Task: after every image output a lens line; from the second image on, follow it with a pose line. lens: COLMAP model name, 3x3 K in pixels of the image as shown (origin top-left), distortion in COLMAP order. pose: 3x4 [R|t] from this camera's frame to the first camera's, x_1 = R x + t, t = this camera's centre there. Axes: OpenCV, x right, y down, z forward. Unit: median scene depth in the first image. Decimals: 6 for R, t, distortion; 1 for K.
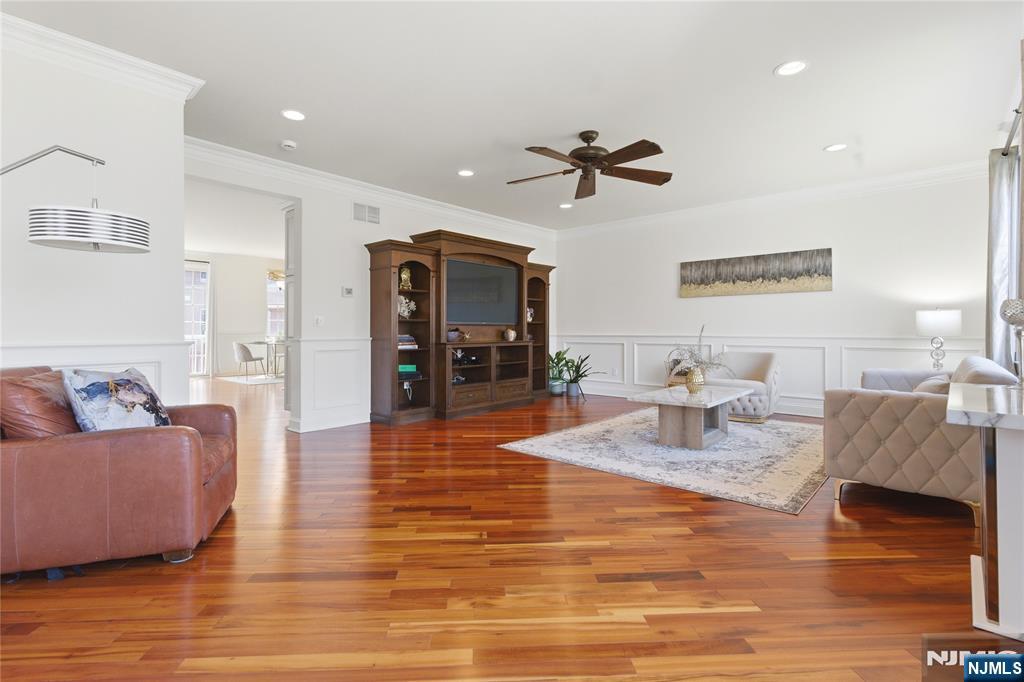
lens RADIAL K [[474.3, 0, 508.1], [0, 474.3, 337.1], [0, 0, 1]] dist [0.004273, 0.000783]
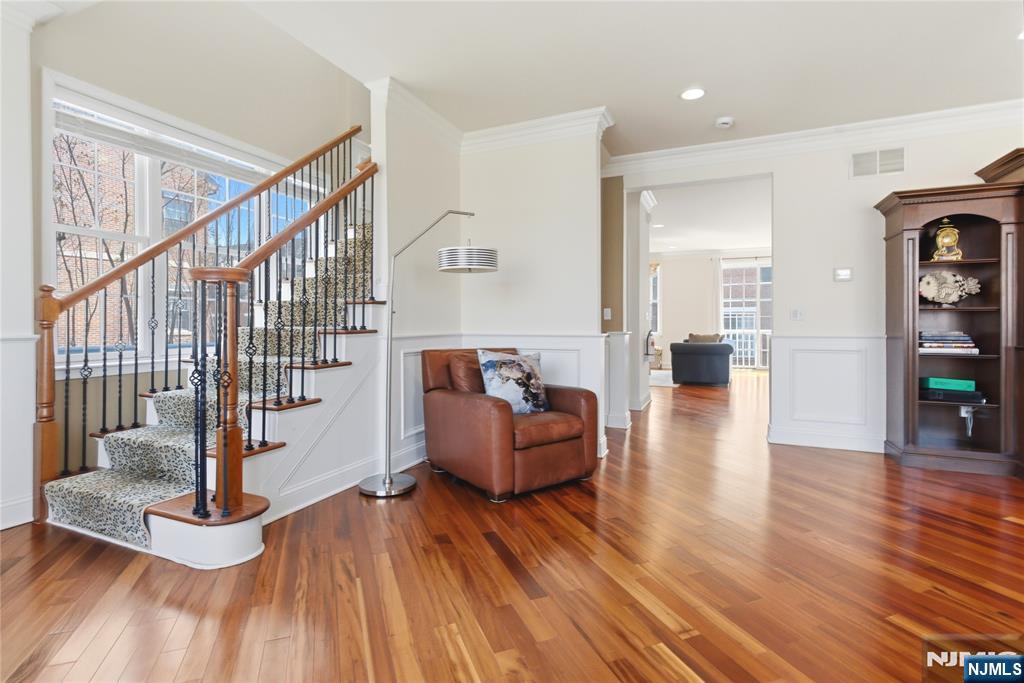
lens RADIAL K [[483.4, 0, 510.9], [0, 483.4, 327.4], [0, 0, 1]] dist [0.001606, 0.000110]
pose [[0.314988, 0.005696, -0.949078, 0.228400], [-0.014577, 0.999893, 0.001163, -0.002809], [0.948984, 0.013468, 0.315038, 0.246670]]
